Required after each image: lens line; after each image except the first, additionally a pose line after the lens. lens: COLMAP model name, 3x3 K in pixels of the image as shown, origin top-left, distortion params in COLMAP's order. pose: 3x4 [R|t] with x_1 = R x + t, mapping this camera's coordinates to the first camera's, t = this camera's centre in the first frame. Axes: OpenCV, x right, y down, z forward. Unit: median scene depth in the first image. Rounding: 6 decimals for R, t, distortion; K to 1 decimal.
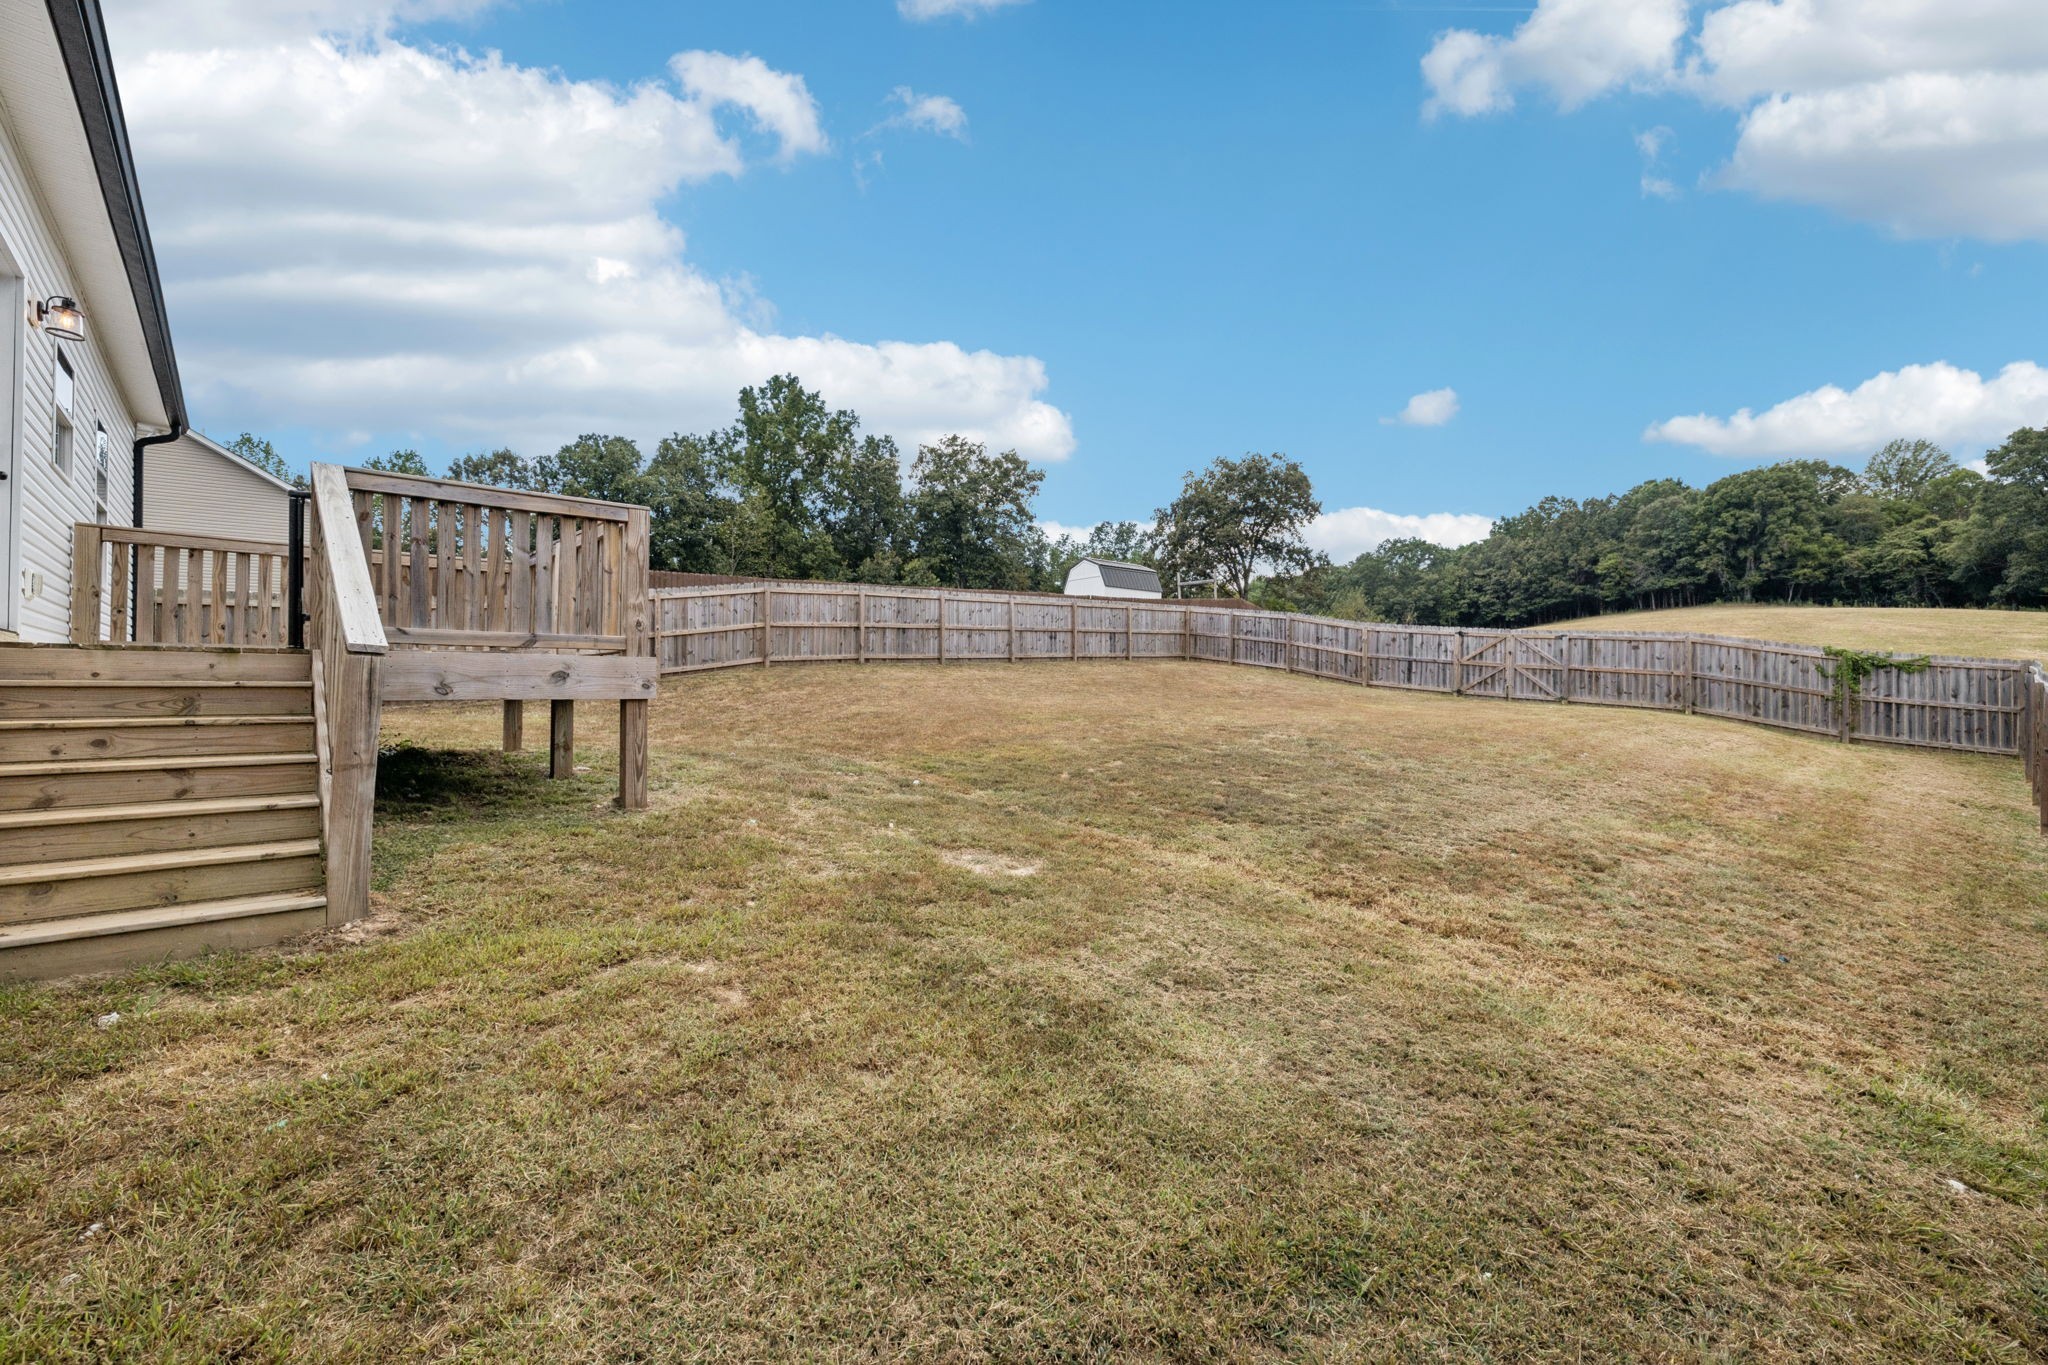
lens RADIAL K [[877.1, 0, 1028.0], [0, 877.1, 682.2], [0, 0, 1]] dist [0.016842, -0.000058]
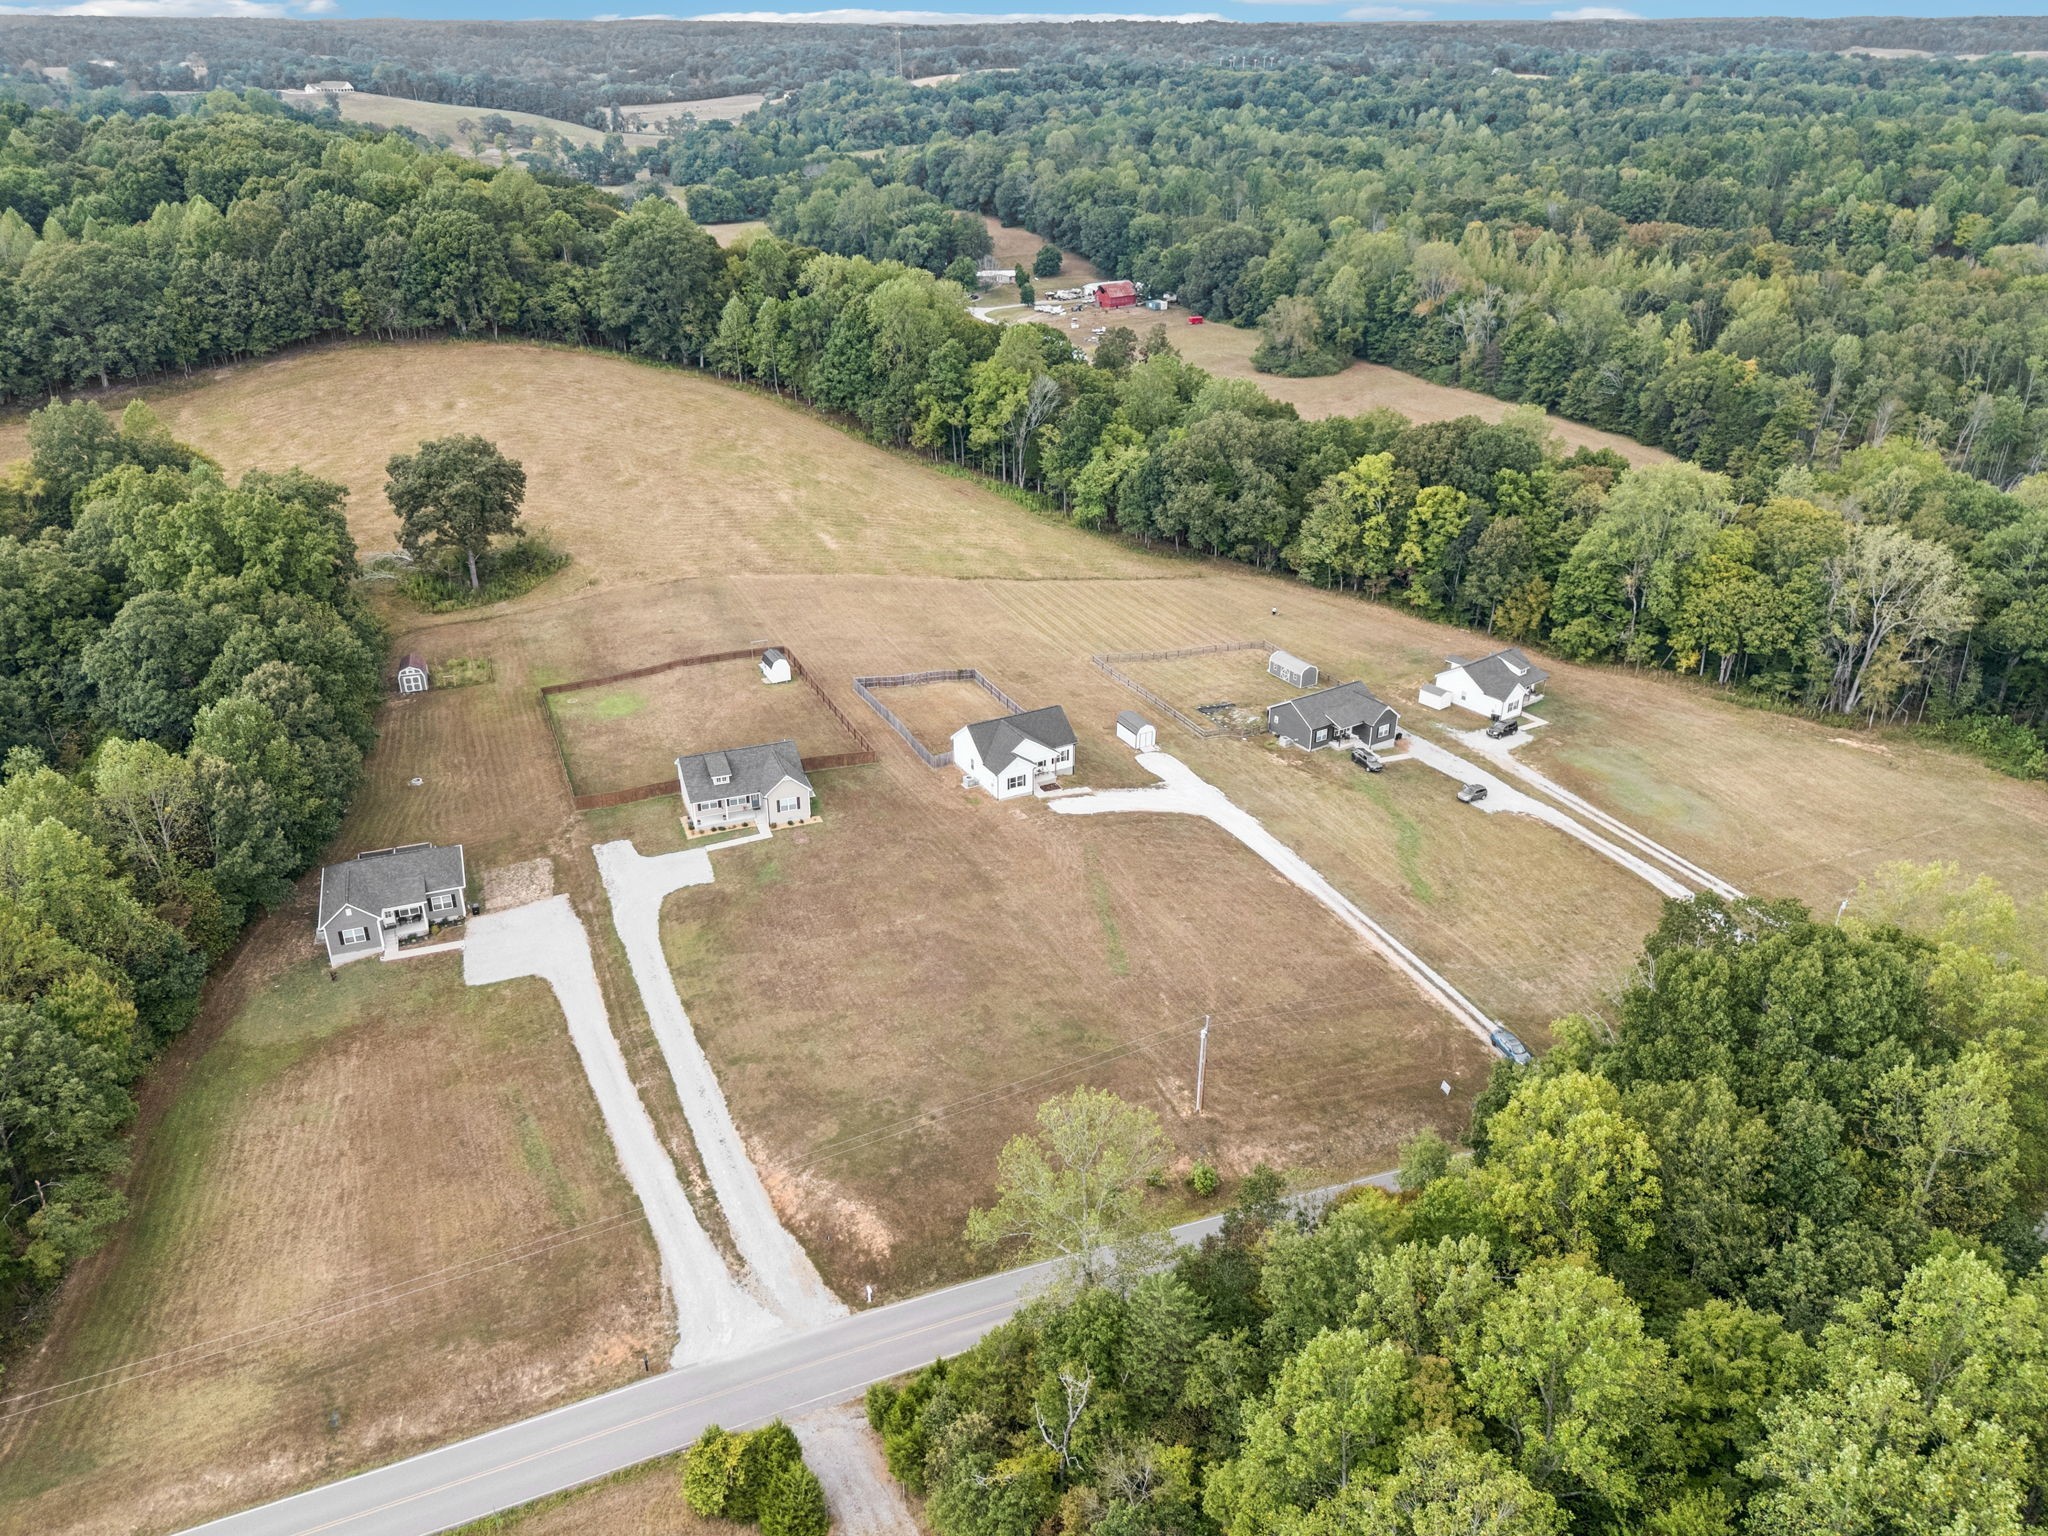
lens RADIAL K [[1438.1, 0, 1028.8], [0, 1438.1, 775.4], [0, 0, 1]] dist [0.009599, 0.001201]
pose [[0.259889, -0.431736, 0.863749, -0.921667], [-0.003943, 0.894002, 0.448045, -0.443431], [-0.965631, -0.119848, 0.230638, -0.228397]]
